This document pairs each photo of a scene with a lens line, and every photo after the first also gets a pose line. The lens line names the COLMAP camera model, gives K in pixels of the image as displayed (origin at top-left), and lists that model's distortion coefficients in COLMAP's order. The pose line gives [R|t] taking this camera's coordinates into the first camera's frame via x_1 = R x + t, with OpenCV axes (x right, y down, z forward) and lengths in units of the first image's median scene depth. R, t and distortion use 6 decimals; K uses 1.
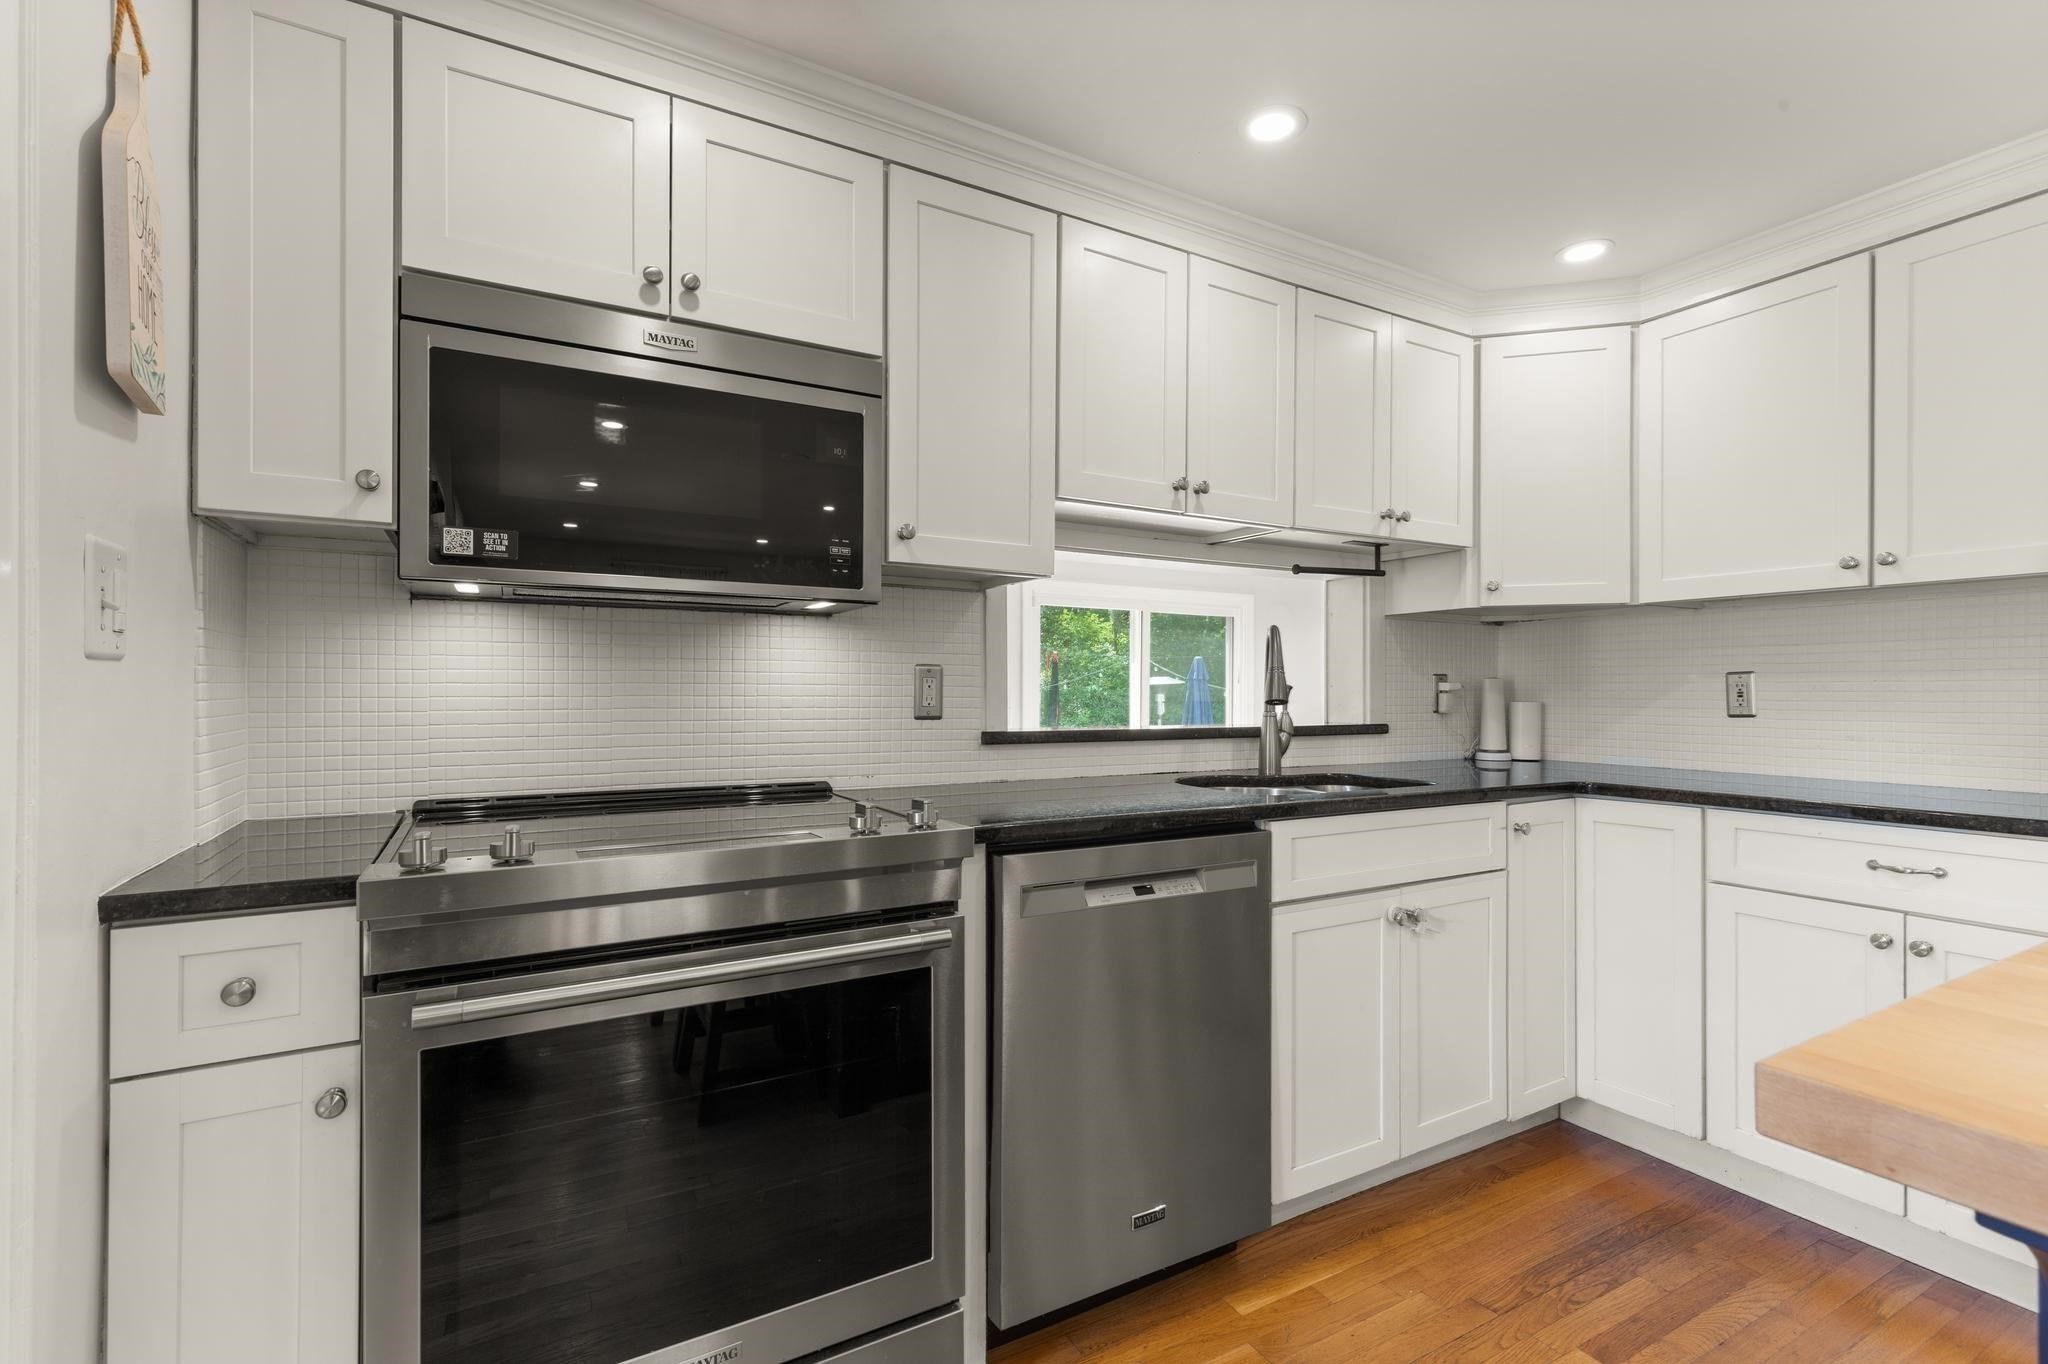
lens RADIAL K [[924.4, 0, 1030.8], [0, 924.4, 692.0], [0, 0, 1]] dist [0.010688, 0.000111]
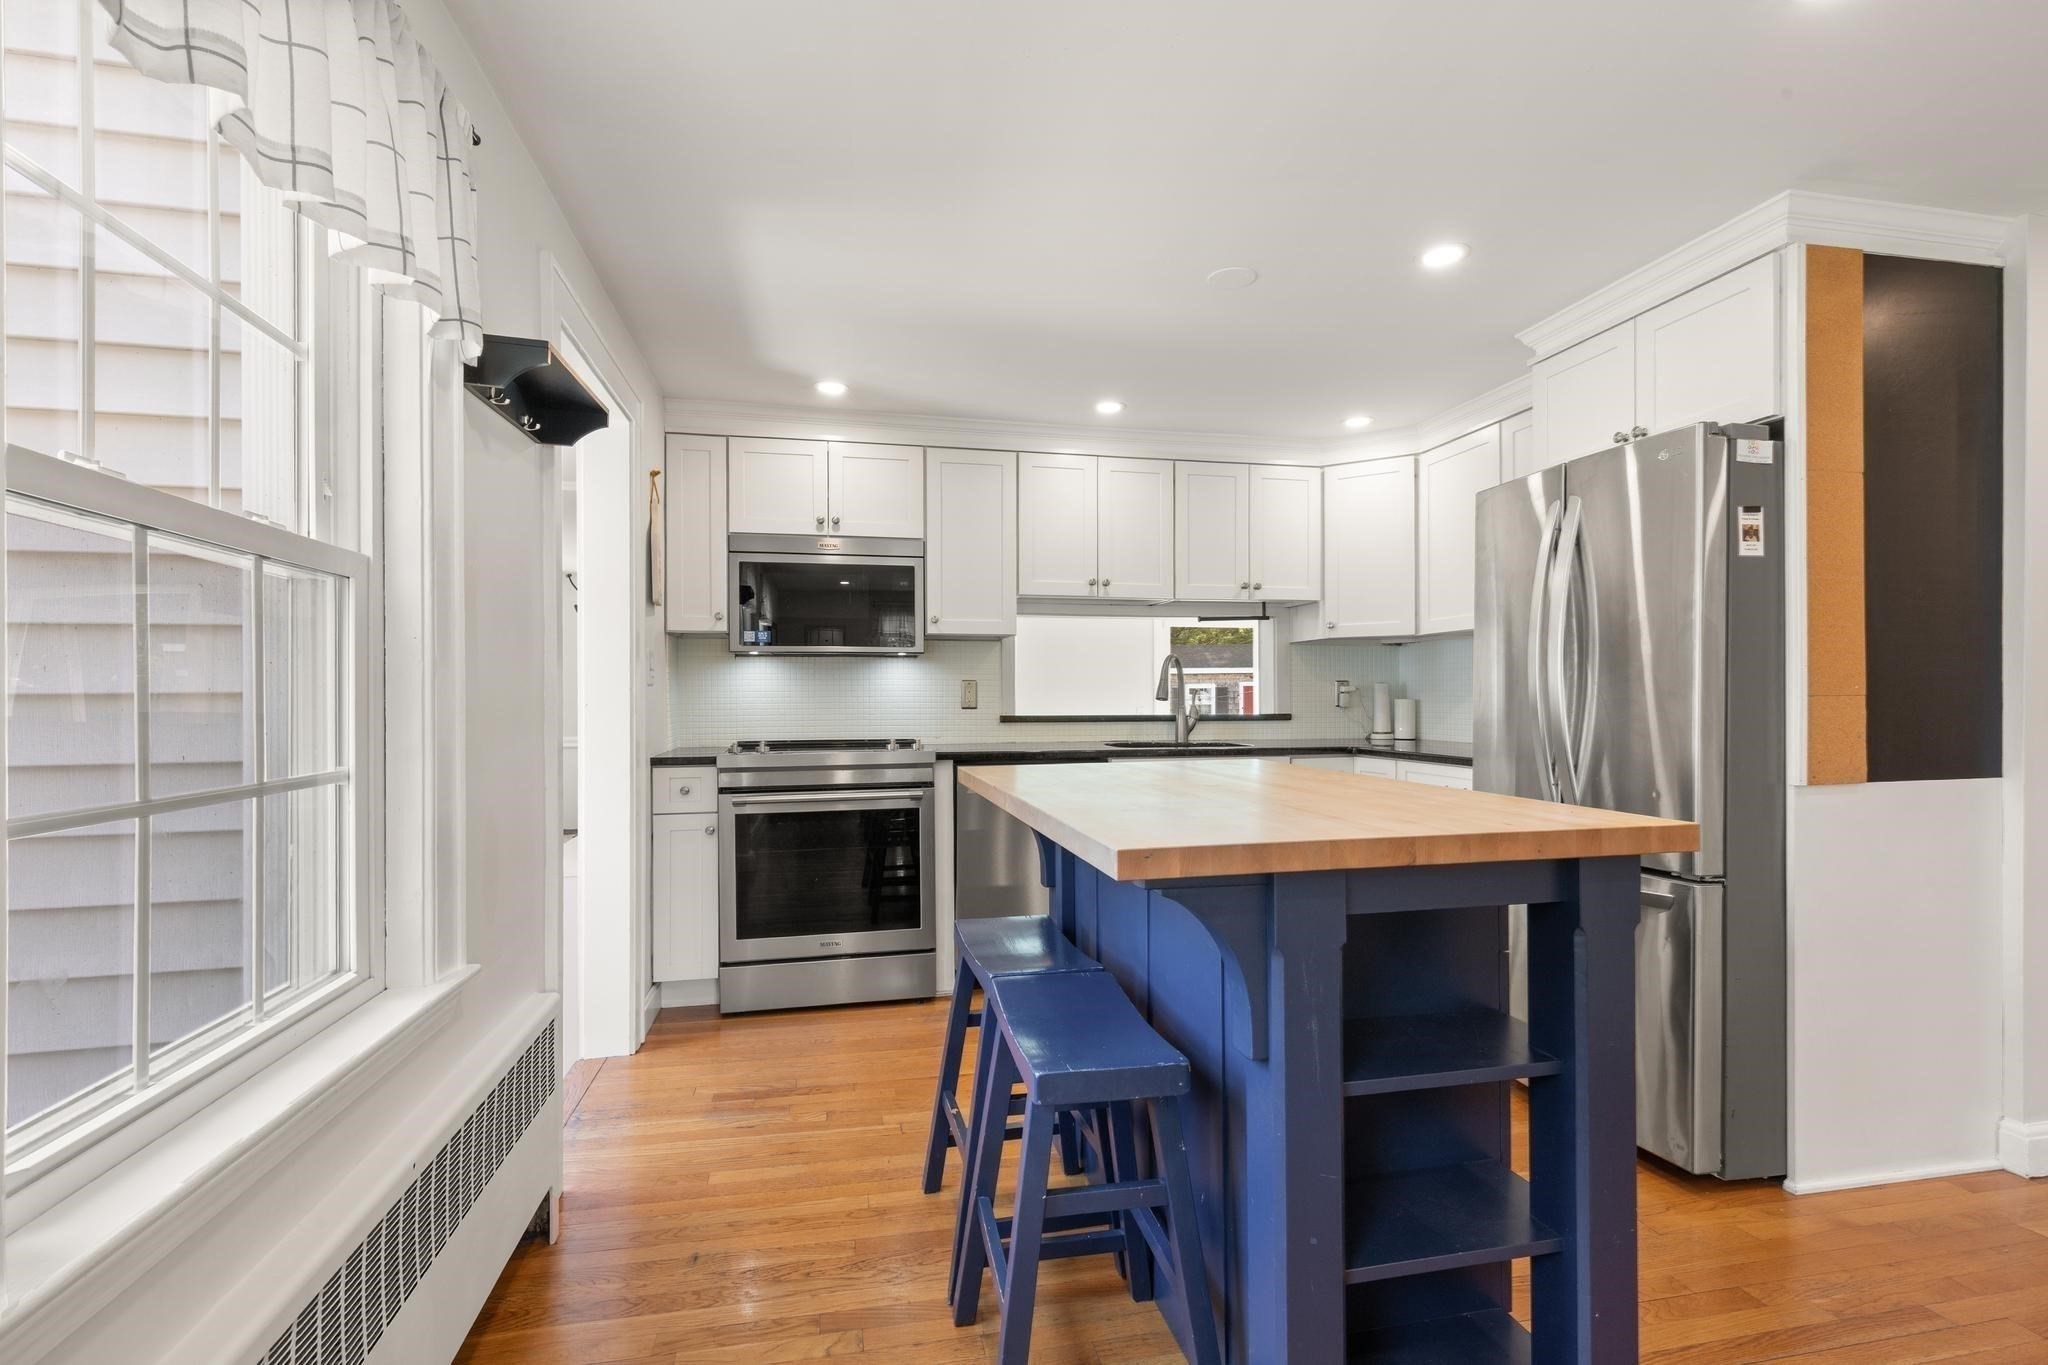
lens RADIAL K [[924.4, 0, 1030.8], [0, 924.4, 692.5], [0, 0, 1]] dist [0.010688, 0.000111]
pose [[0.953344, -0.007084, -0.301803, 0.603649], [0.005996, 0.999972, -0.004532, 0.005175], [0.301827, 0.002511, 0.953359, -0.810059]]
